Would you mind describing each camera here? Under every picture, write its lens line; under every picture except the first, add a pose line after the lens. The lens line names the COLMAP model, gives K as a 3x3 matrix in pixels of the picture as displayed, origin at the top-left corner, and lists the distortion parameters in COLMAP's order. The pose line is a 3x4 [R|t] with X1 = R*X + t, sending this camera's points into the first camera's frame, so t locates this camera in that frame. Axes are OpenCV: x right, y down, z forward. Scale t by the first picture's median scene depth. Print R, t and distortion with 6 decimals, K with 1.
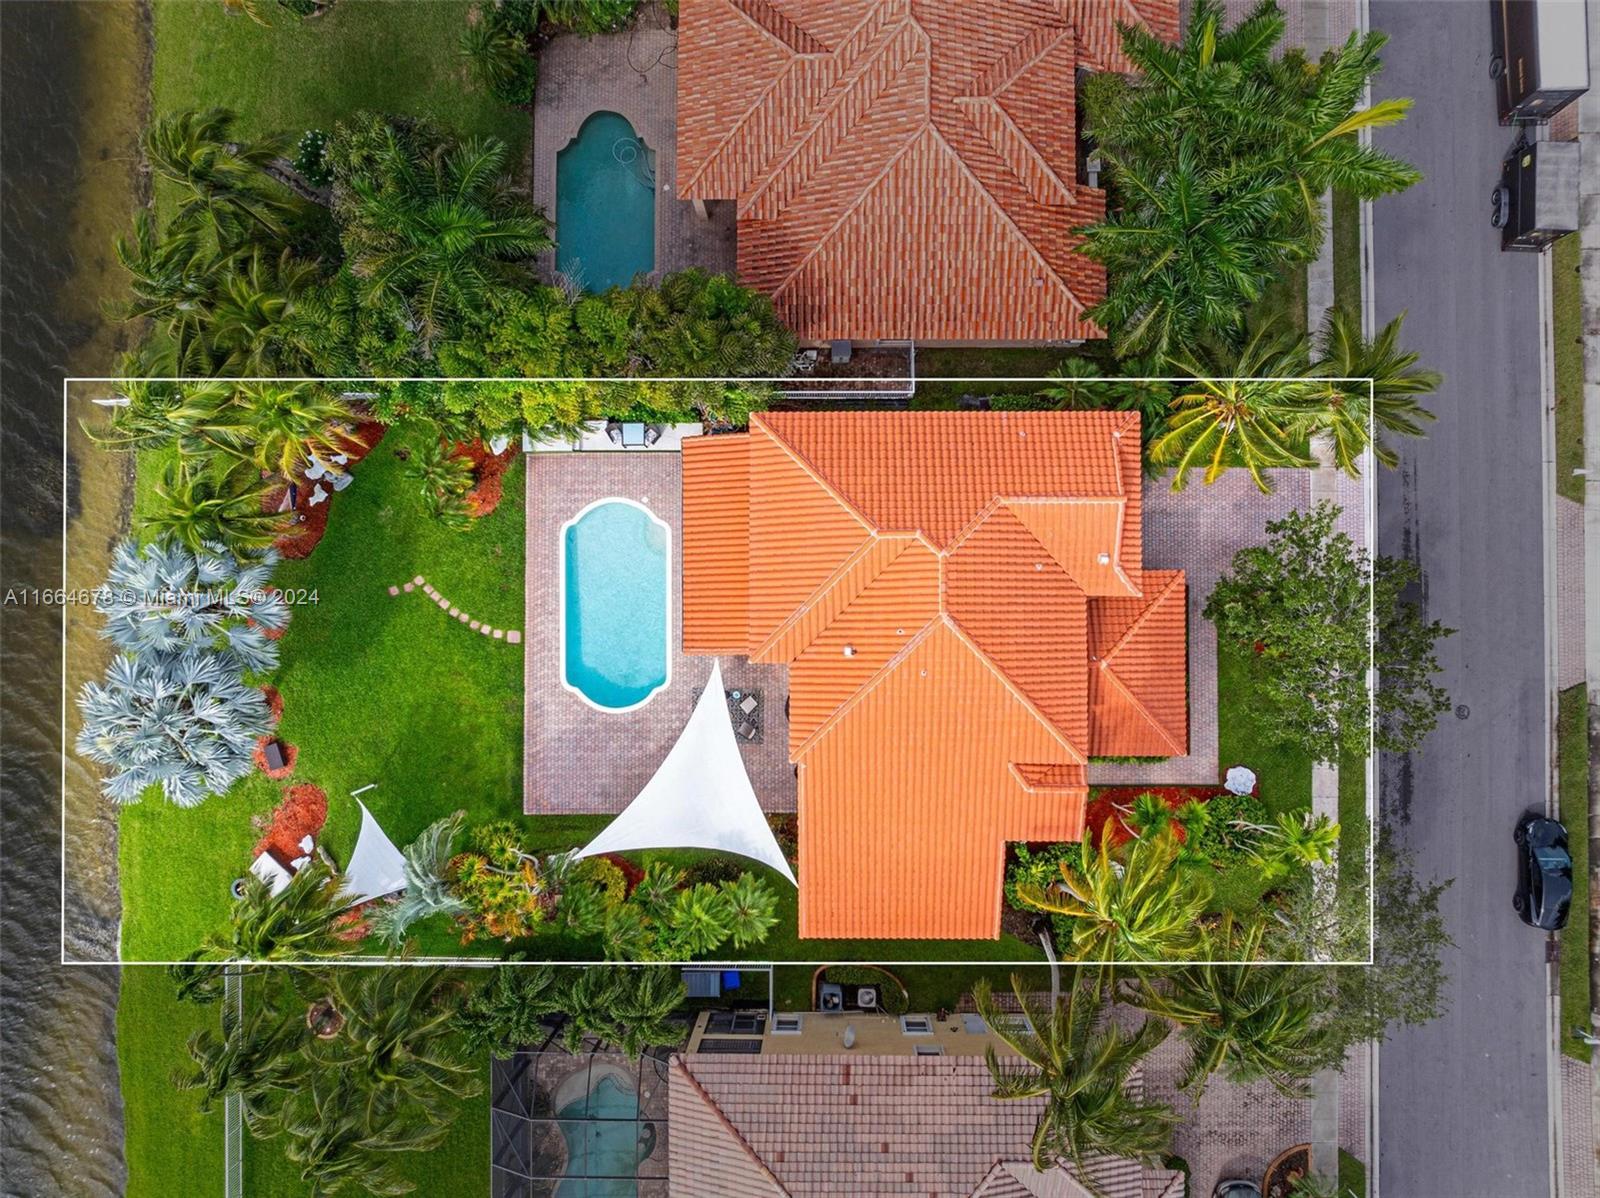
lens RADIAL K [[1133.4, 0, 800.0], [0, 1133.4, 599.0], [0, 0, 1]] dist [-0.013773, -0.000979]
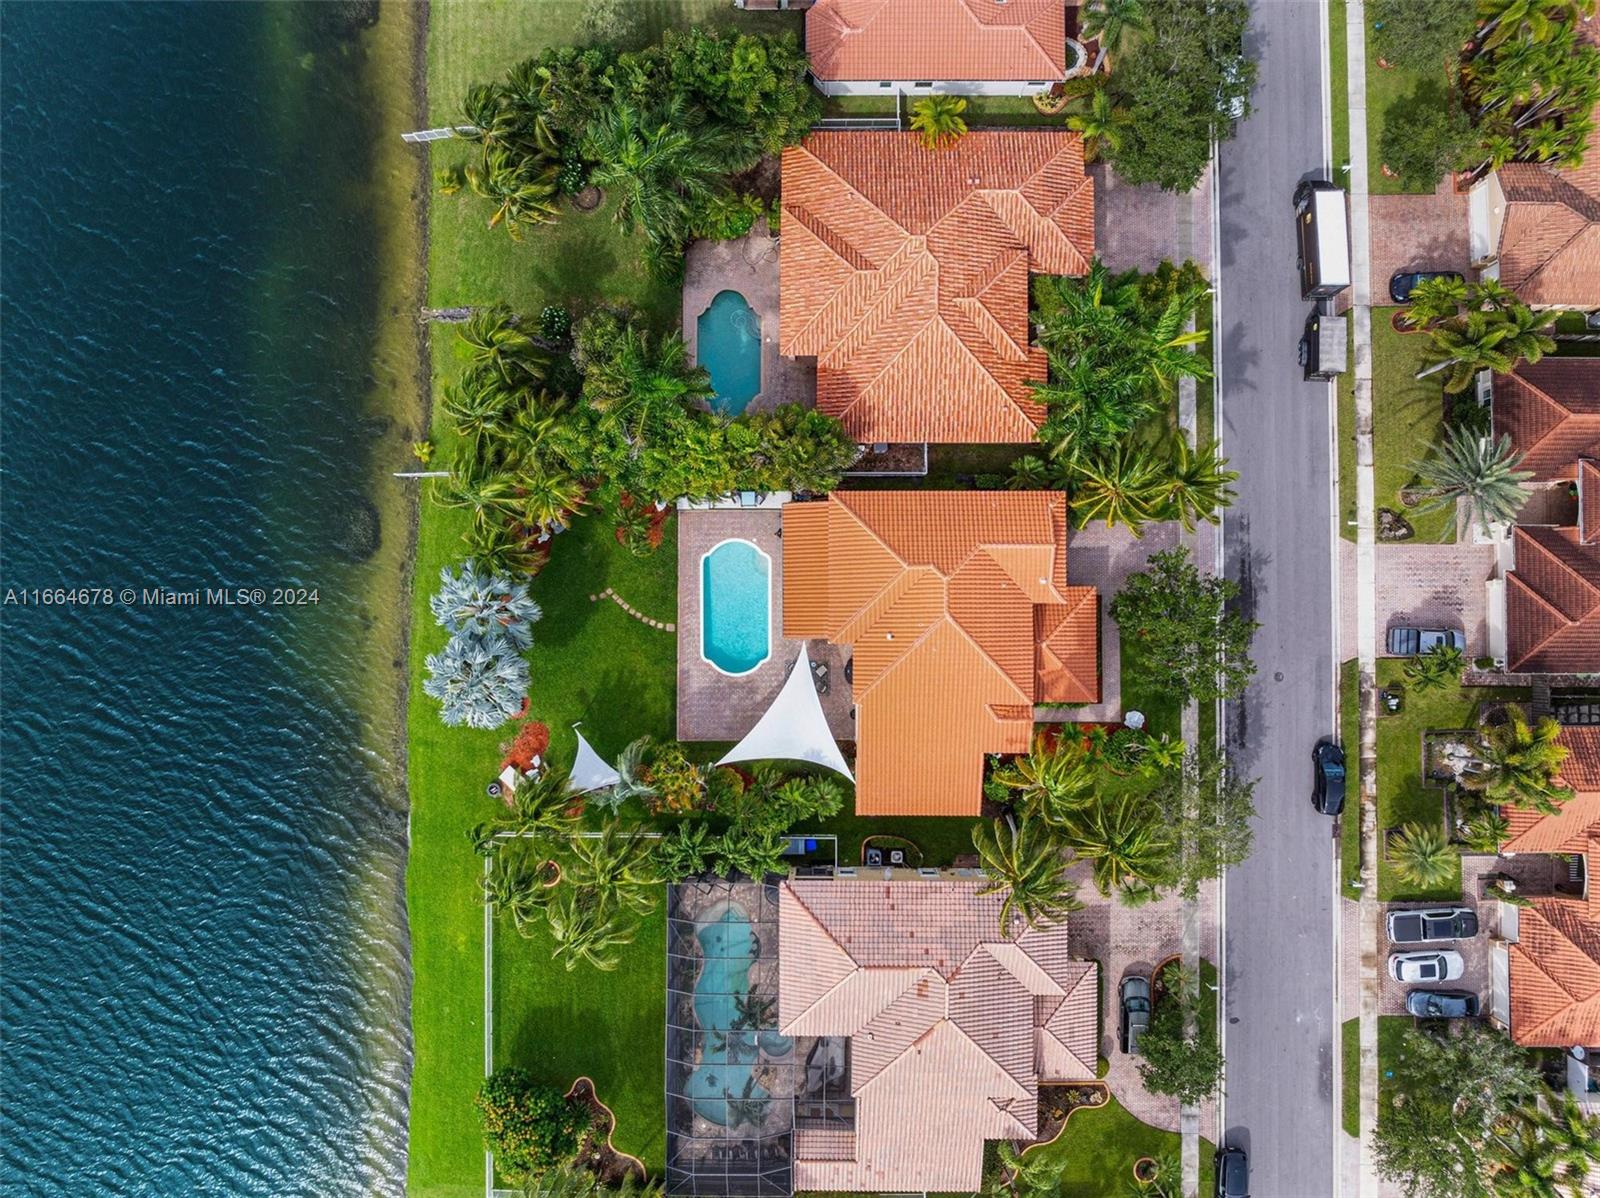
lens RADIAL K [[1120.0, 0, 799.0], [0, 1120.0, 581.2], [0, 0, 1]] dist [-0.000057, -0.000224]
pose [[0.999978, 0.001701, 0.006471, -0.091579], [-0.001637, 0.999950, -0.009894, -0.016661], [-0.006487, 0.009883, 0.999930, -0.585998]]
